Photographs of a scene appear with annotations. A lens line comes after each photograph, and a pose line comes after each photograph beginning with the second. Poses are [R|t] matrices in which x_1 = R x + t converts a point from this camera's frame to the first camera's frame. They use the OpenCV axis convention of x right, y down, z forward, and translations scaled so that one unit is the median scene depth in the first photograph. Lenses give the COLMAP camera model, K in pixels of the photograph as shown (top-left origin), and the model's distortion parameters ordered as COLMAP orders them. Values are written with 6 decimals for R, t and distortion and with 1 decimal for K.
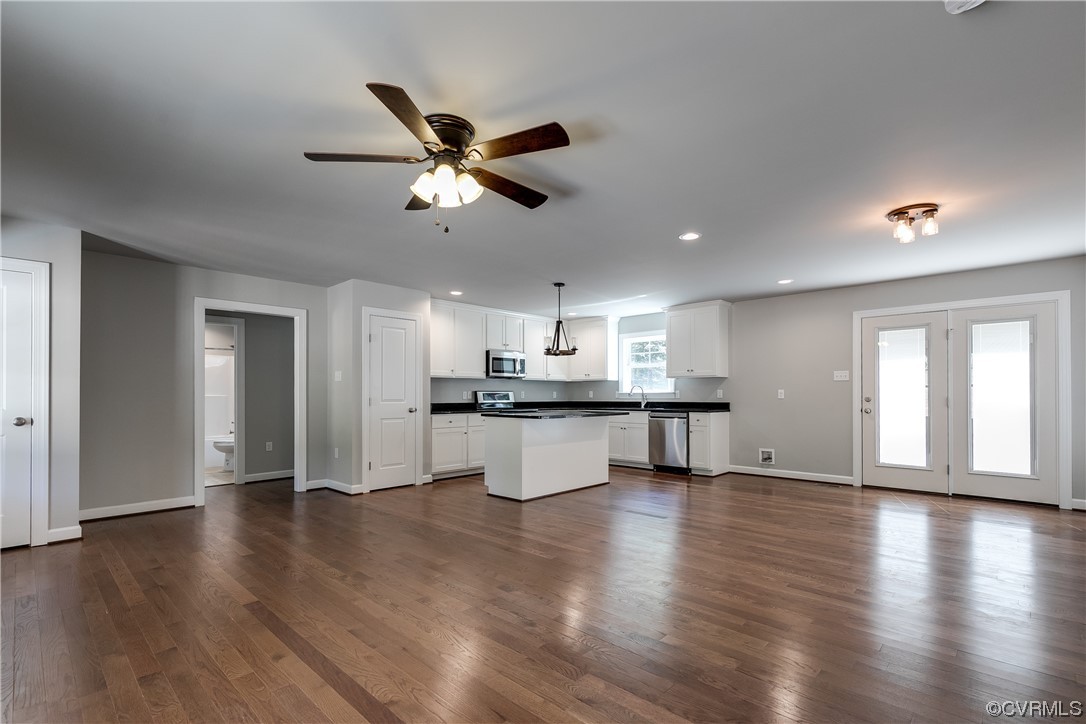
lens RADIAL K [[495.1, 0, 546.3], [0, 495.1, 389.9], [0, 0, 1]] dist [0.004485, -0.000332]
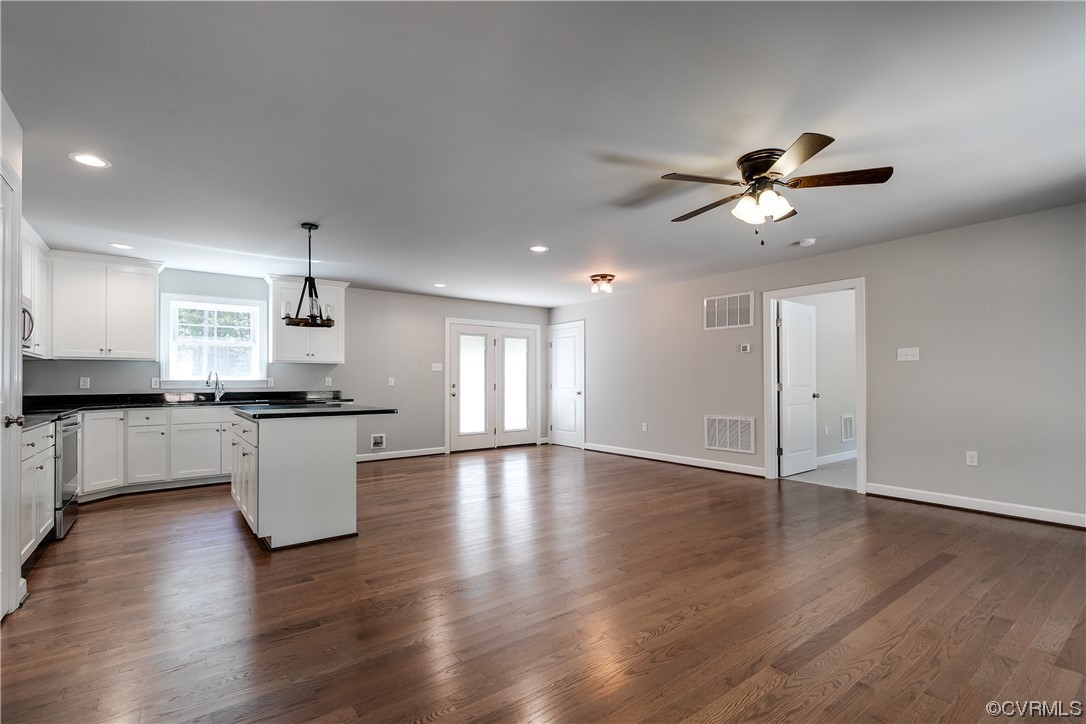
lens RADIAL K [[495.1, 0, 553.3], [0, 495.1, 376.3], [0, 0, 1]] dist [0.004485, -0.000332]
pose [[0.153563, 0.011689, 0.988070, -0.600504], [-0.005809, 0.999923, -0.010927, 0.006746], [-0.988122, -0.004062, 0.153619, 0.532820]]
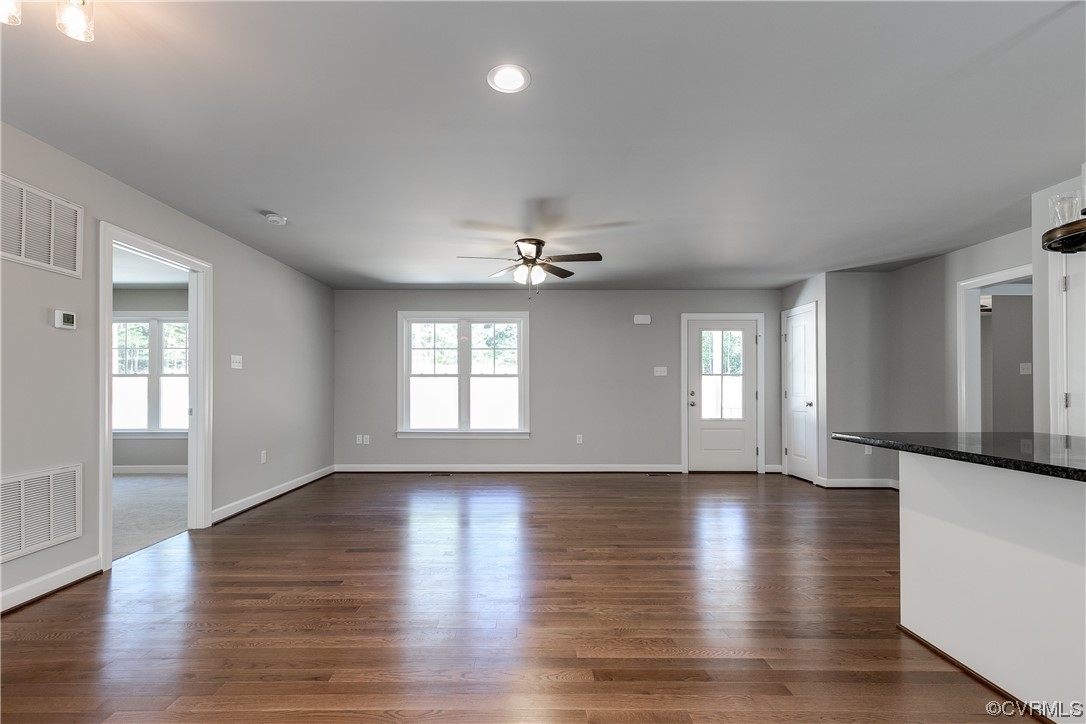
lens RADIAL K [[495.1, 0, 533.5], [0, 495.1, 385.0], [0, 0, 1]] dist [0.004485, -0.000332]
pose [[-0.720407, -0.001728, -0.693549, 0.429458], [0.008248, 0.999905, -0.011058, 0.007635], [0.693502, -0.013686, -0.720324, 0.942518]]
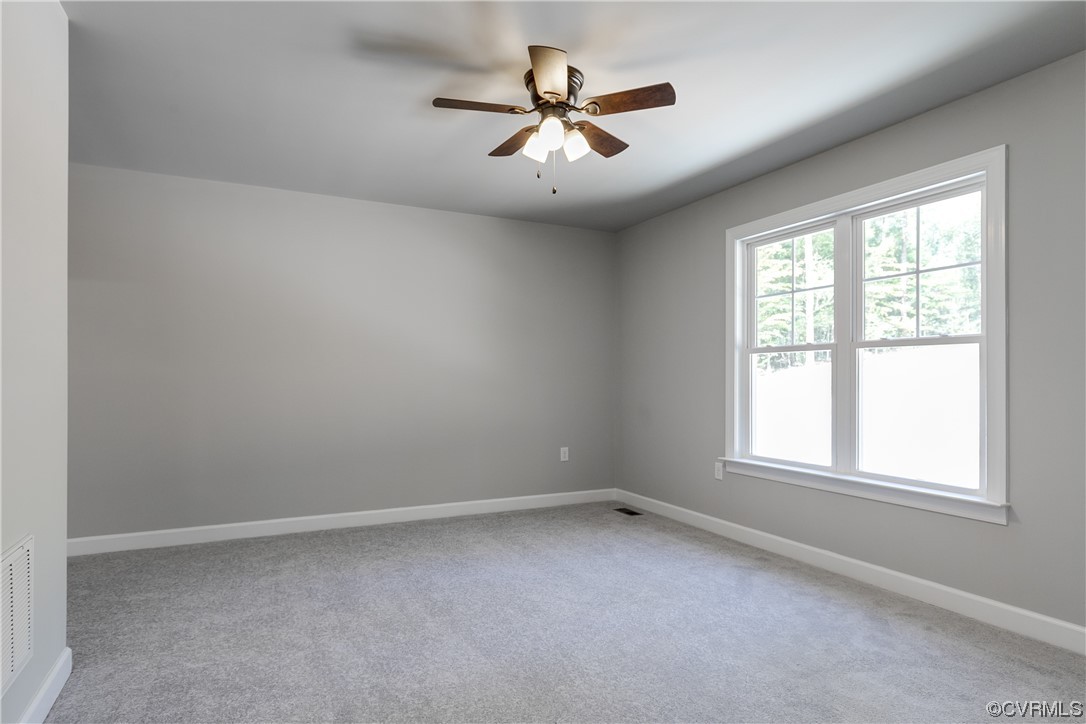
lens RADIAL K [[629.5, 0, 540.8], [0, 629.5, 363.6], [0, 0, 1]] dist [0.021514, -0.003729]
pose [[-0.934116, 0.018203, 0.356504, -0.163764], [0.008770, 0.999568, -0.028058, 0.004949], [-0.356861, -0.023083, -0.933872, 0.711545]]
